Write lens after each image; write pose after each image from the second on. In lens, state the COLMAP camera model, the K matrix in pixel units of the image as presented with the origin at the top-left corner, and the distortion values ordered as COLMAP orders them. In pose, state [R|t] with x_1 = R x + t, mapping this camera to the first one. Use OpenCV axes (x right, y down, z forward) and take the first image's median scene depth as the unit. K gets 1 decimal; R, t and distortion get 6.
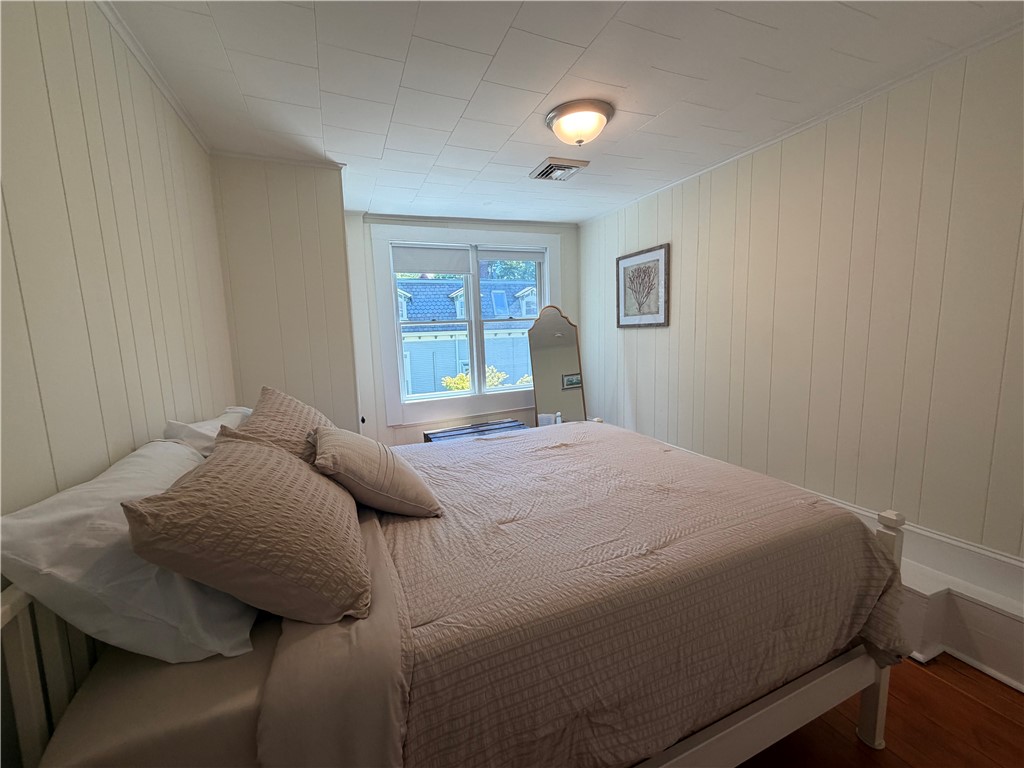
lens RADIAL K [[408.3, 0, 510.1], [0, 408.3, 385.4], [0, 0, 1]] dist [-0.000166, -0.000346]
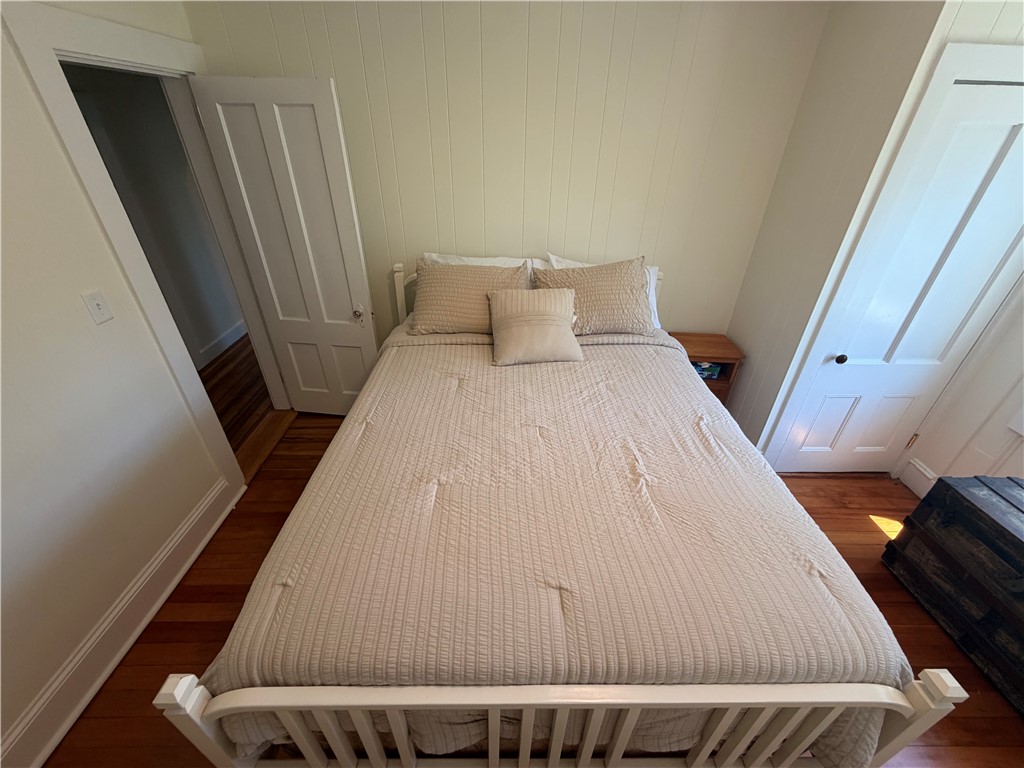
lens RADIAL K [[408.3, 0, 510.8], [0, 408.3, 383.0], [0, 0, 1]] dist [-0.000166, -0.000346]
pose [[-0.392460, 0.494726, -0.775384, 0.345301], [-0.131245, 0.804272, 0.579587, -0.171235], [0.910357, 0.329230, -0.250714, 0.516686]]
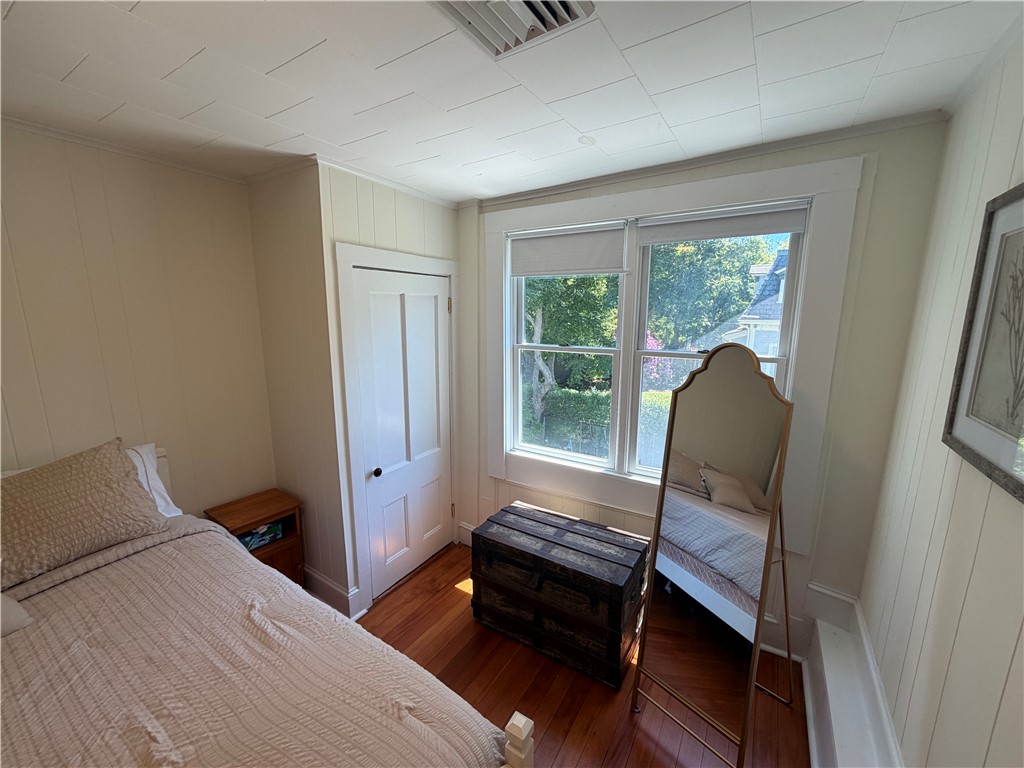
lens RADIAL K [[408.3, 0, 512.1], [0, 408.3, 382.0], [0, 0, 1]] dist [-0.000166, -0.000346]
pose [[0.564398, 0.183049, -0.804952, 0.320853], [-0.138330, 0.982289, 0.126385, -0.179891], [0.813830, 0.040018, 0.579723, 0.574583]]
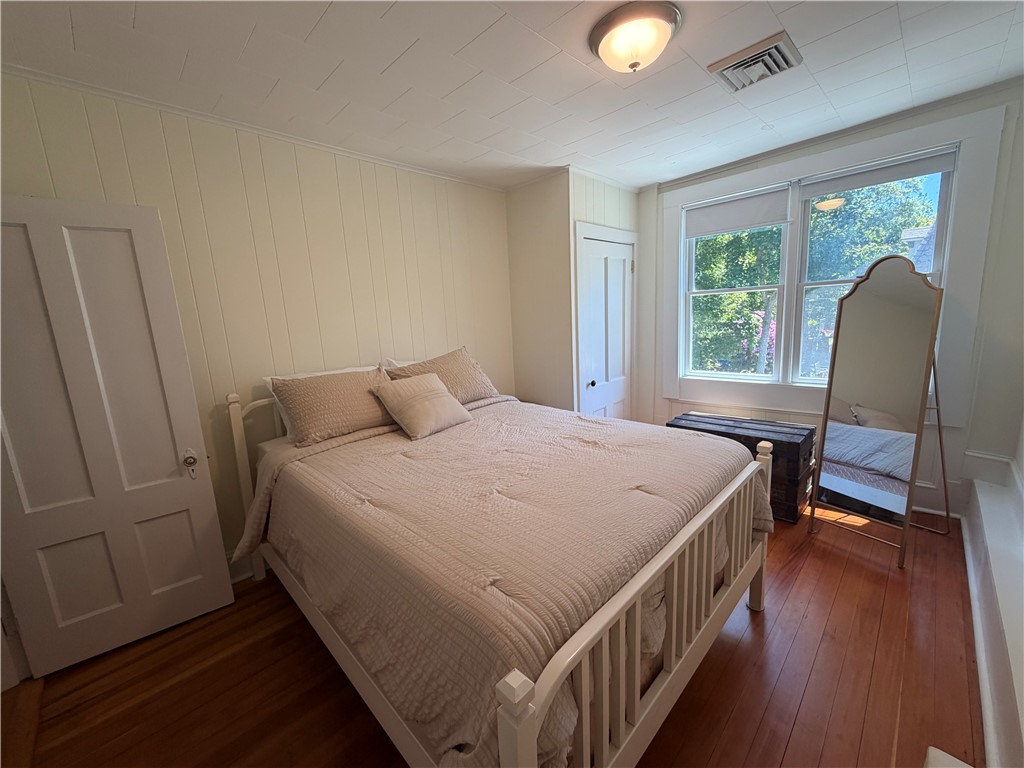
lens RADIAL K [[408.3, 0, 510.8], [0, 408.3, 383.0], [0, 0, 1]] dist [-0.000166, -0.000346]
pose [[0.361820, 0.175928, -0.915497, 0.478362], [-0.085107, 0.984165, 0.155488, -0.059284], [0.928355, 0.021657, 0.371063, 0.274373]]
